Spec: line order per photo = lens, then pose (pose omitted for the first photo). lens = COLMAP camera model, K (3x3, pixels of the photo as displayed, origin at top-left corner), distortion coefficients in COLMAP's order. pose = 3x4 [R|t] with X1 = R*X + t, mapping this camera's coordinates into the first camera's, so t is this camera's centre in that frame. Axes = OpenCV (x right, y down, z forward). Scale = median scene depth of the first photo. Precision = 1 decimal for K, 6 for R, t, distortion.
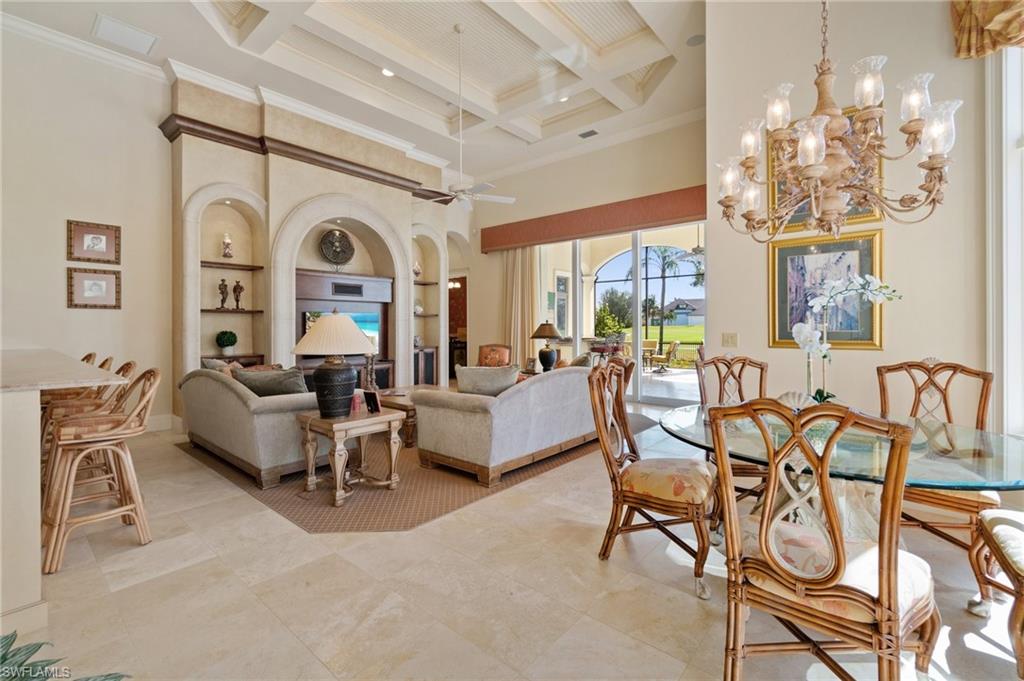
lens RADIAL K [[445.8, 0, 508.9], [0, 445.8, 324.5], [0, 0, 1]] dist [-0.002489, 0.000691]
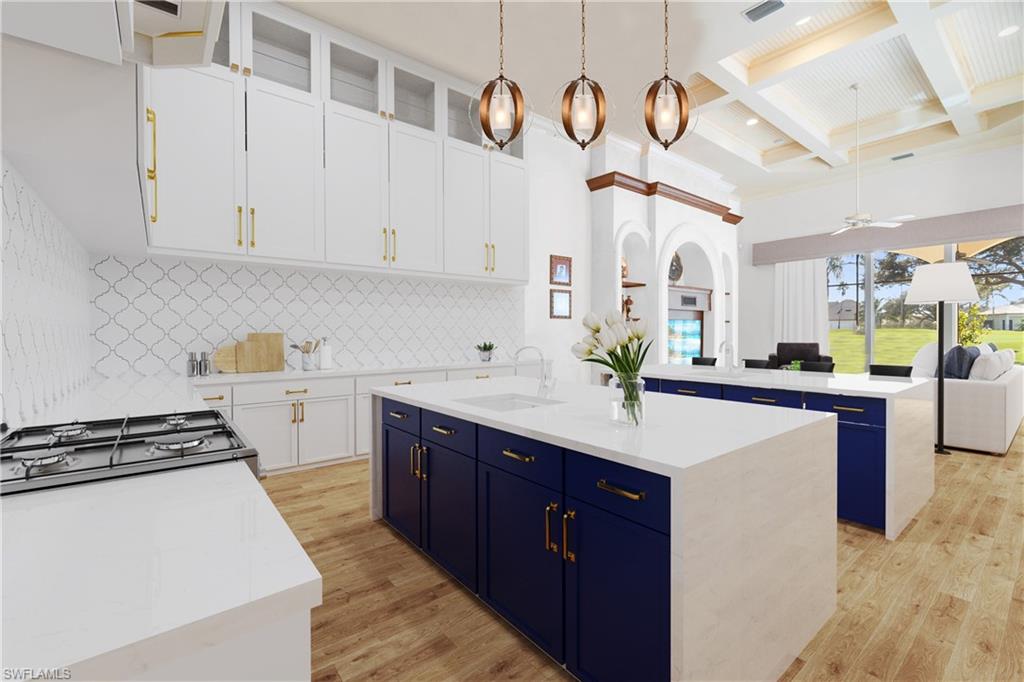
lens RADIAL K [[445.8, 0, 513.1], [0, 445.8, 340.1], [0, 0, 1]] dist [-0.002489, 0.000691]
pose [[0.984708, -0.006569, -0.174087, -0.653565], [0.008732, 0.999894, 0.011665, 0.010365], [0.173991, -0.013006, 0.984661, -0.296917]]
